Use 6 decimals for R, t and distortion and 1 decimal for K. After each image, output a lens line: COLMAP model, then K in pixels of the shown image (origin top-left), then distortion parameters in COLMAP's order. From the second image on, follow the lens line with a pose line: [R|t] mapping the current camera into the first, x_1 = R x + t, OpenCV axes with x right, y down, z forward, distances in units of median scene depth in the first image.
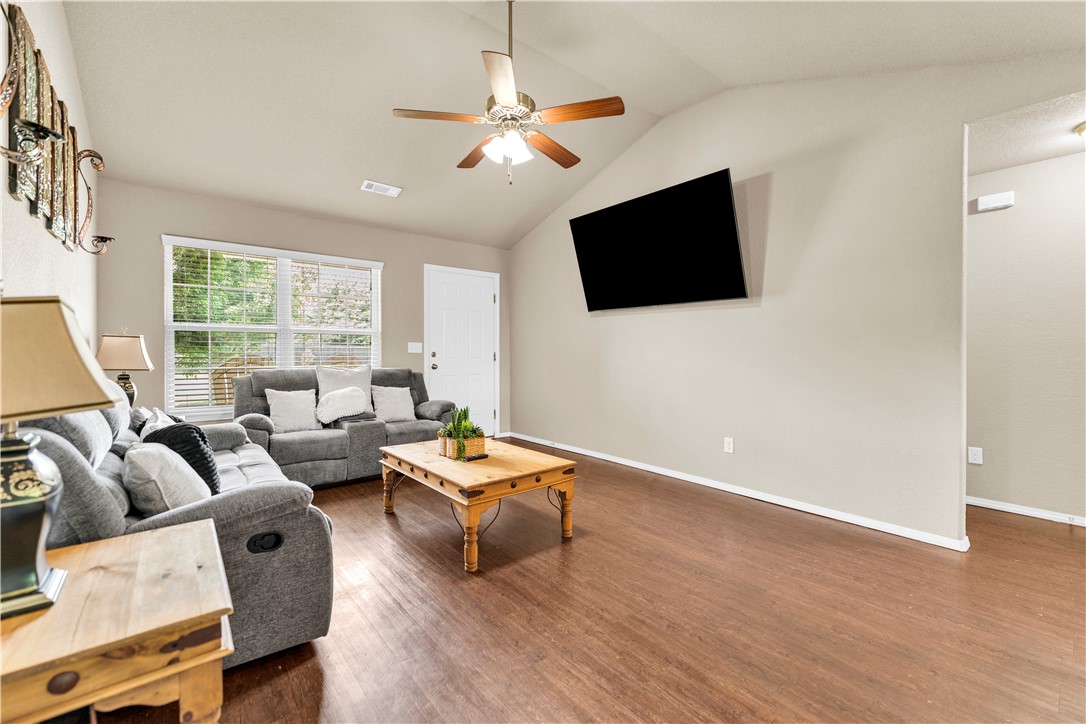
lens RADIAL K [[452.5, 0, 527.2], [0, 452.5, 350.5], [0, 0, 1]] dist [0.000847, 0.000056]
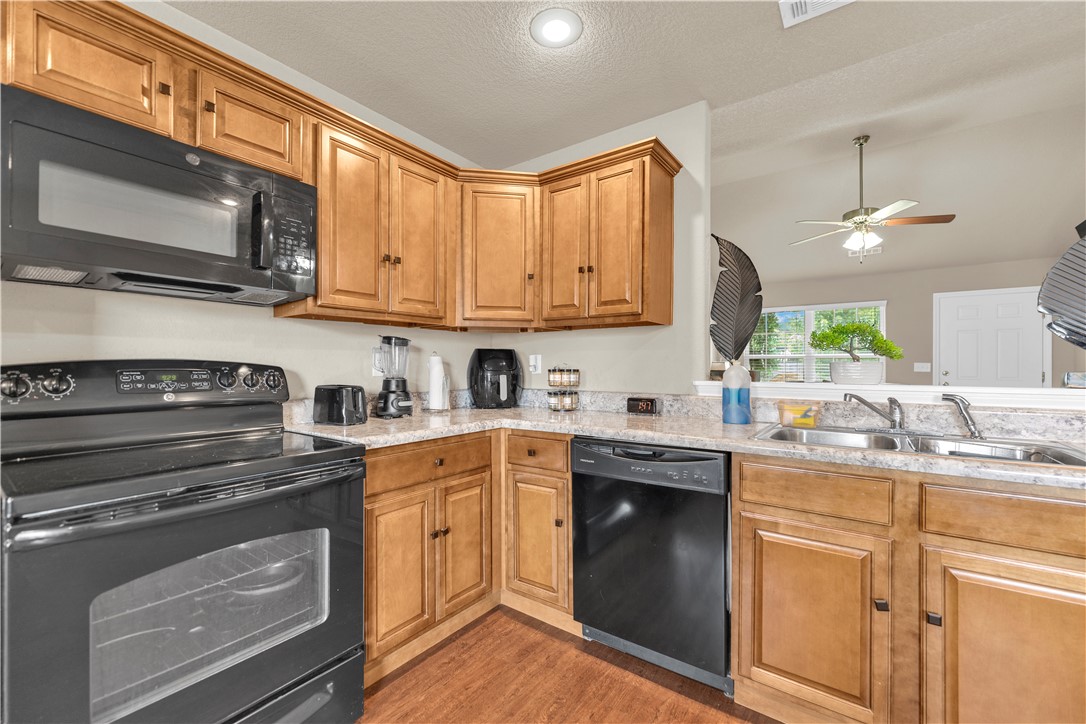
lens RADIAL K [[444.5, 0, 541.5], [0, 444.5, 369.2], [0, 0, 1]] dist [-0.003106, -0.000090]
pose [[0.264395, 0.000622, -0.964414, 0.765990], [-0.003807, 0.999993, -0.000399, 0.002768], [0.964407, 0.003777, 0.264395, -0.314750]]
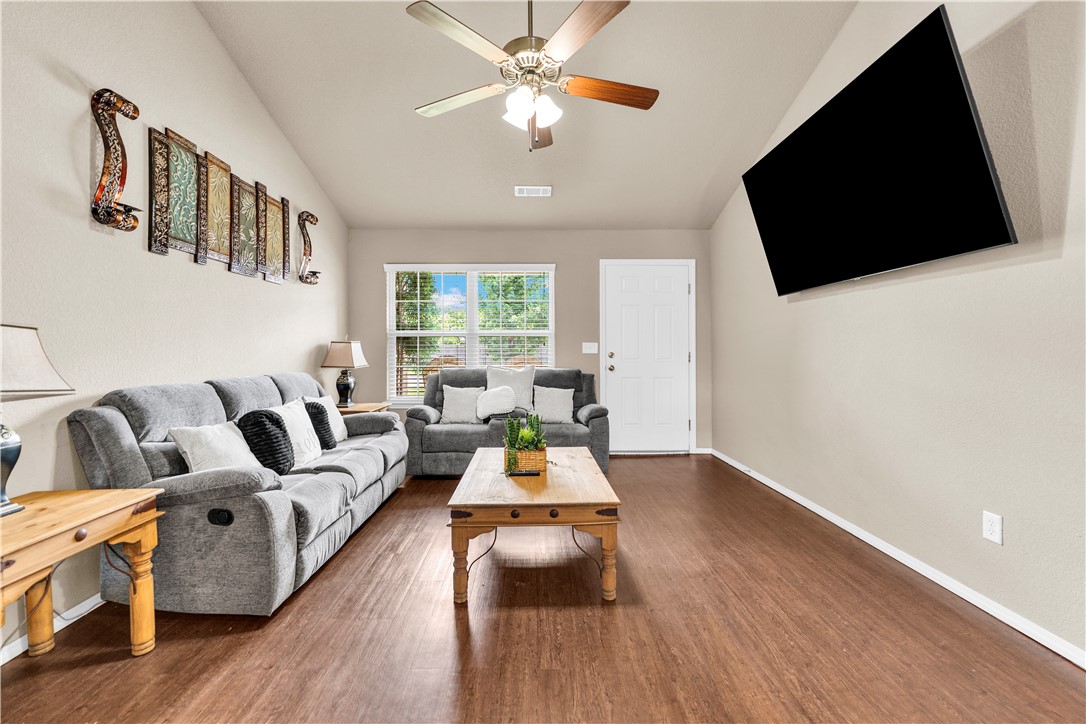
lens RADIAL K [[444.2, 0, 536.8], [0, 444.2, 349.0], [0, 0, 1]] dist [-0.002592, -0.000236]
pose [[0.790297, -0.008658, -0.612663, 0.311823], [0.006716, 0.999962, -0.005468, 0.000449], [0.612687, 0.000206, 0.790325, 0.239935]]
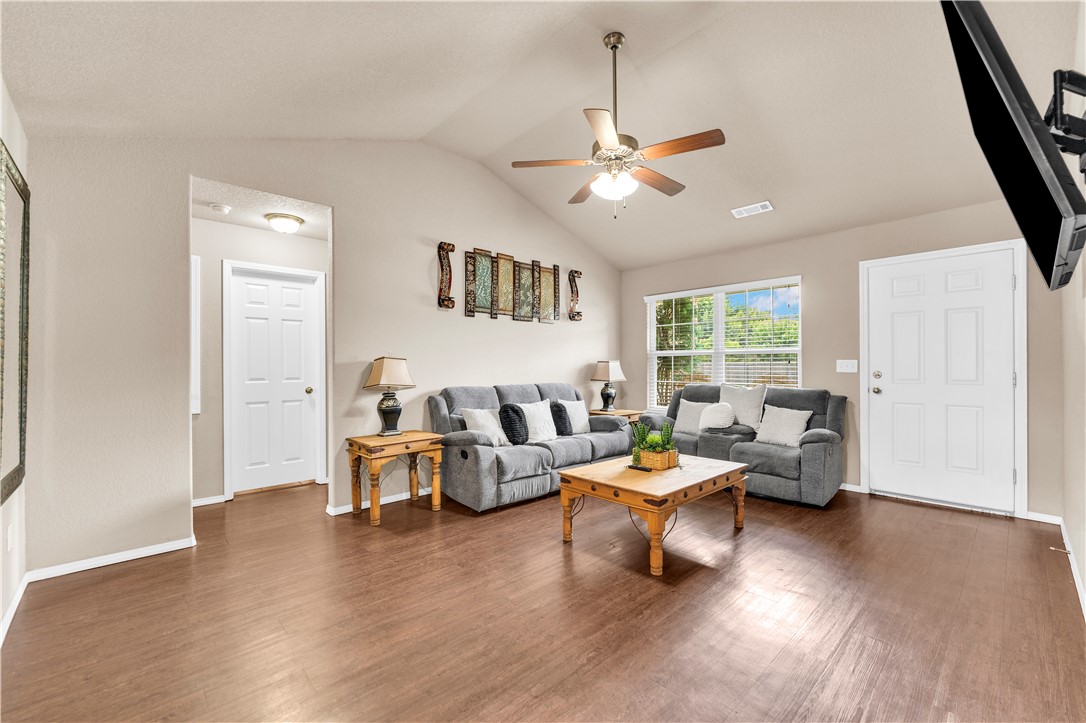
lens RADIAL K [[440.4, 0, 541.8], [0, 440.4, 366.0], [0, 0, 1]] dist [-0.001577, -0.000051]
pose [[0.079789, -0.006540, -0.996790, 0.666340], [0.001222, 0.999978, -0.006464, -0.002153], [0.996811, -0.000703, 0.079795, 0.487731]]
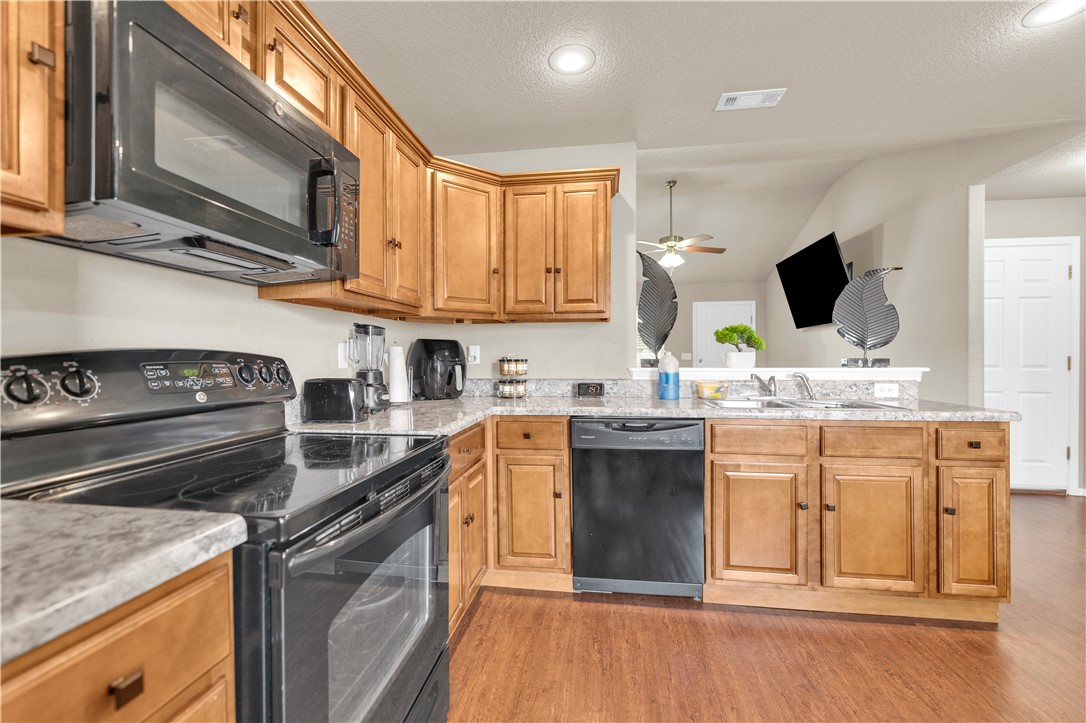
lens RADIAL K [[445.0, 0, 540.7], [0, 445.0, 361.9], [0, 0, 1]] dist [-0.002483, -0.000094]
pose [[0.681283, -0.000173, -0.732020, 0.692901], [0.004799, 0.999980, 0.004230, 0.003866], [0.732004, -0.006395, 0.681270, -0.546522]]
